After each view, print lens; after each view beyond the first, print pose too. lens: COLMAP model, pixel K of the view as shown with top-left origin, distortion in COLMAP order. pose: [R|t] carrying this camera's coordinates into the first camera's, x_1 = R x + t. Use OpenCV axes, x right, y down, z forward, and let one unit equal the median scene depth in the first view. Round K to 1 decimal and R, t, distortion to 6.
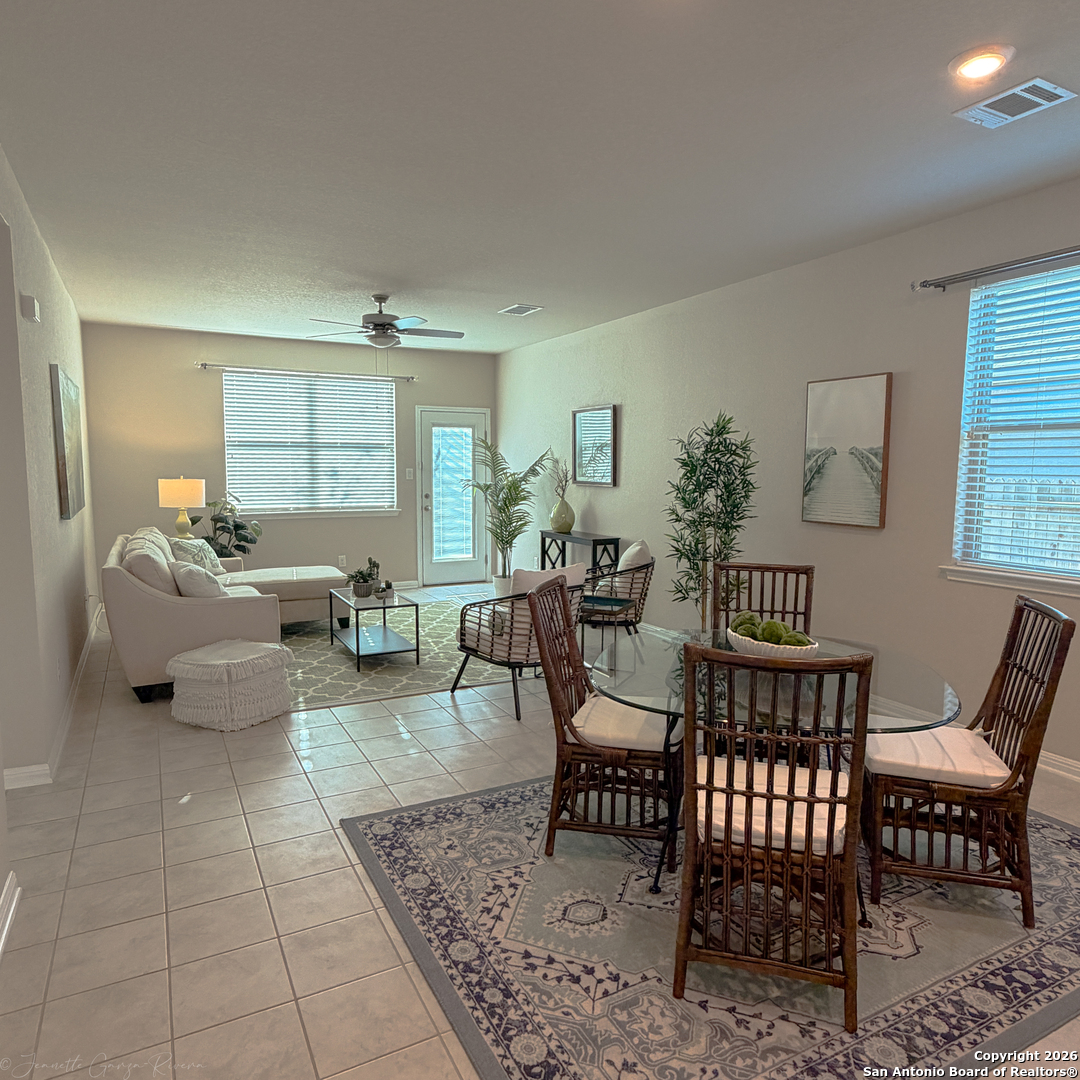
lens RADIAL K [[738.0, 0, 540.0], [0, 738.0, 539.2], [0, 0, 1]] dist [-0.002026, 0.003845]
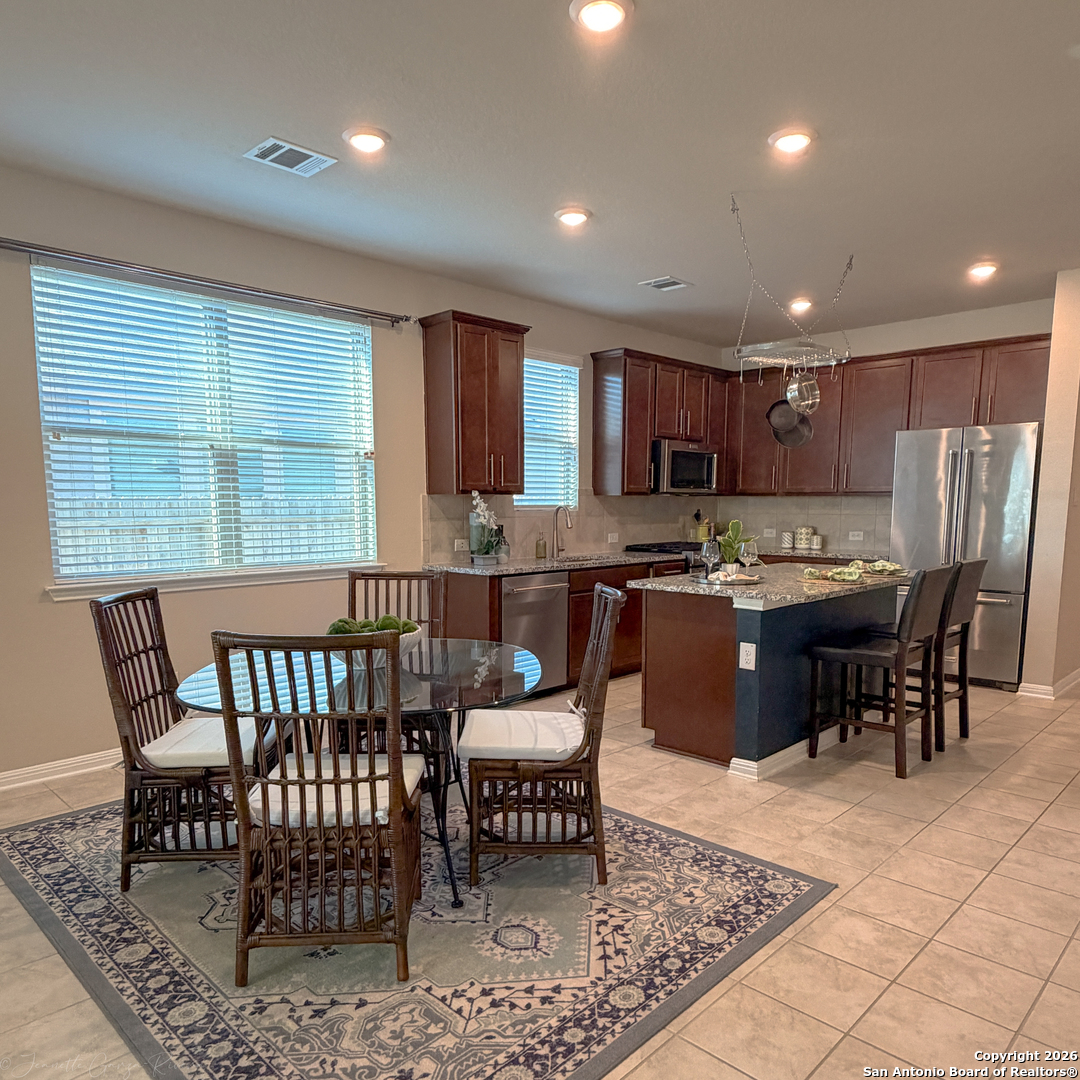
lens RADIAL K [[808.1, 0, 542.6], [0, 808.1, 603.3], [0, 0, 1]] dist [-0.003826, 0.002200]
pose [[-0.314505, -0.121871, 0.941400, -0.436583], [0.097128, 0.982388, 0.159626, -0.031862], [-0.944274, 0.141639, -0.297129, 0.622551]]
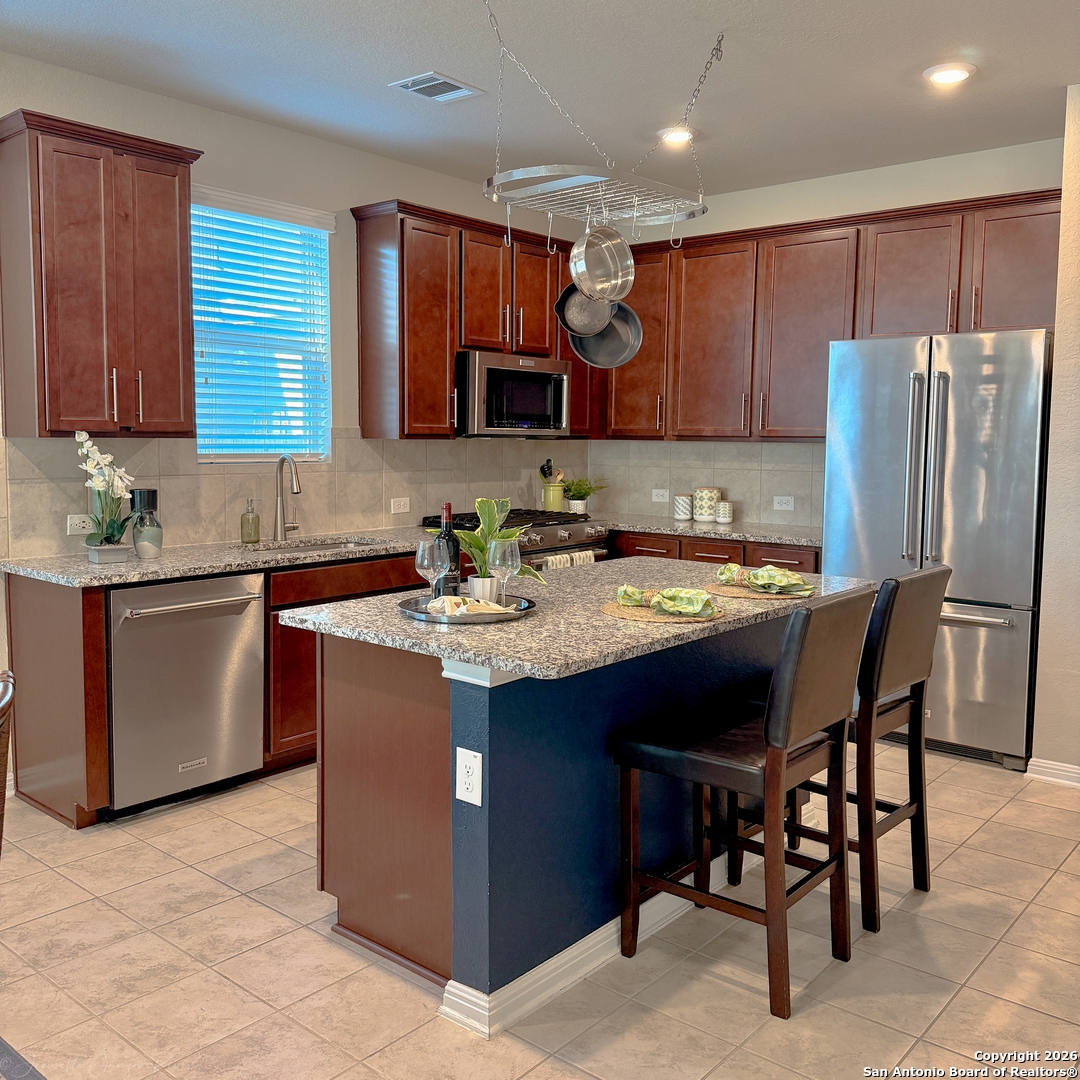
lens RADIAL K [[1020.3, 0, 559.2], [0, 1020.3, 505.6], [0, 0, 1]] dist [0.016785, 0.000000]
pose [[-0.385878, -0.071632, 0.919765, -0.220281], [0.085323, 0.989937, 0.112894, -0.017108], [-0.918596, 0.122041, -0.375883, 0.330329]]
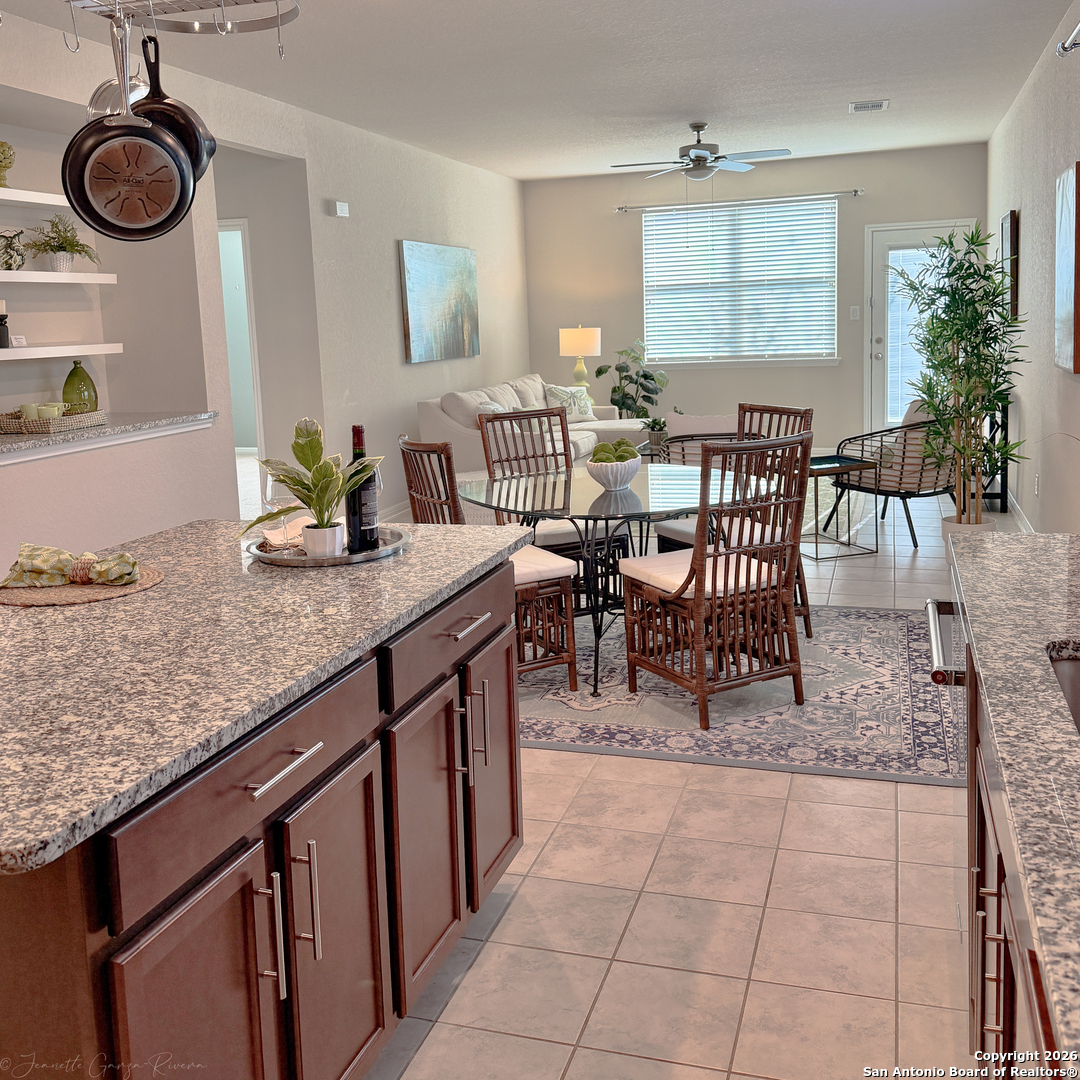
lens RADIAL K [[1117.6, 0, 542.5], [0, 1117.6, 434.3], [0, 0, 1]] dist [0.098200, 0.000000]
pose [[0.700053, 0.044007, -0.712733, 0.822794], [-0.030990, 0.999031, 0.031245, 0.025624], [0.713418, 0.000214, 0.700739, -0.159956]]
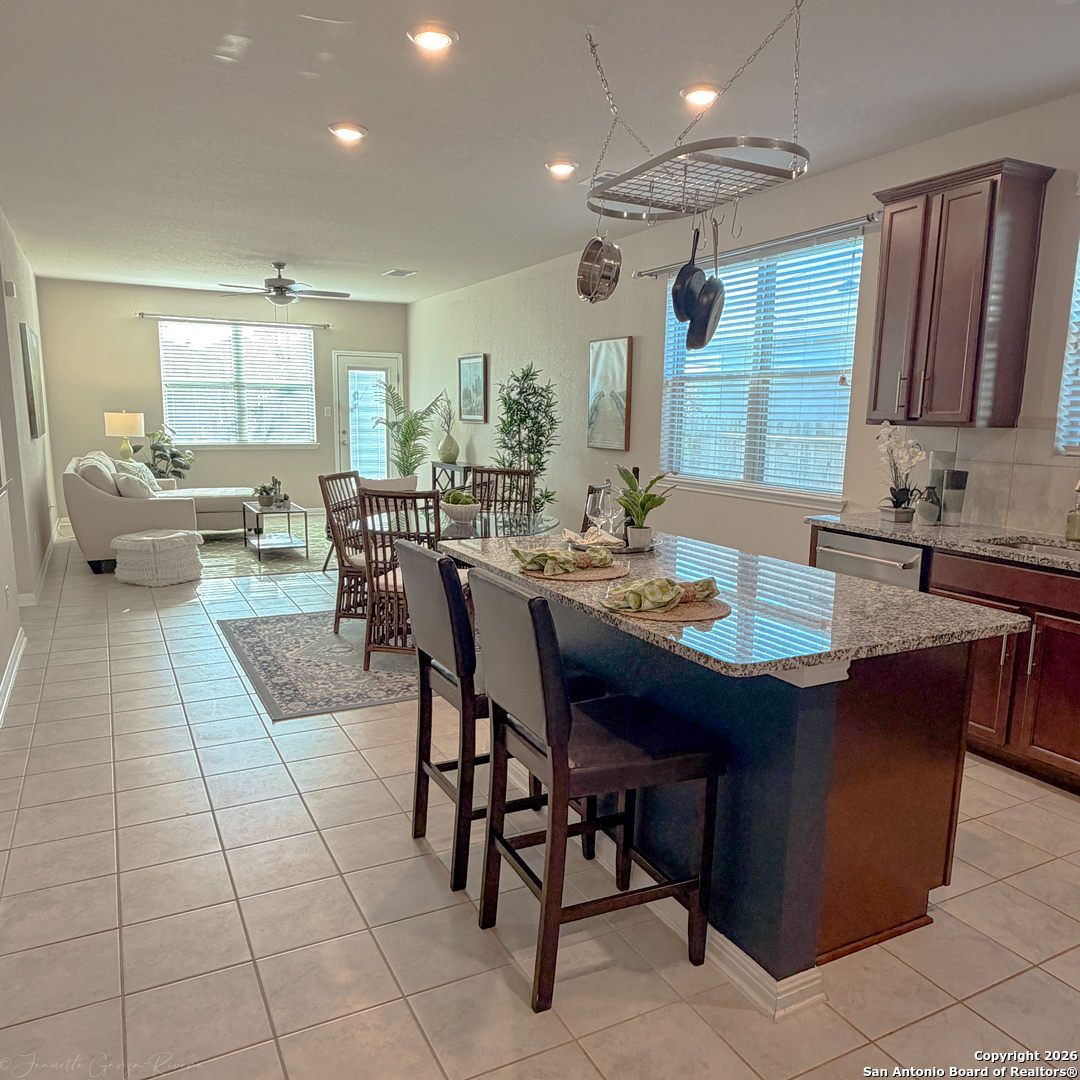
lens RADIAL K [[843.7, 0, 524.5], [0, 843.7, 550.0], [0, 0, 1]] dist [0.040393, -0.022584]
pose [[0.999563, 0.011791, -0.027123, 0.290461], [-0.010028, 0.997884, 0.064234, 0.064621], [0.027823, -0.063934, 0.997566, -0.531701]]
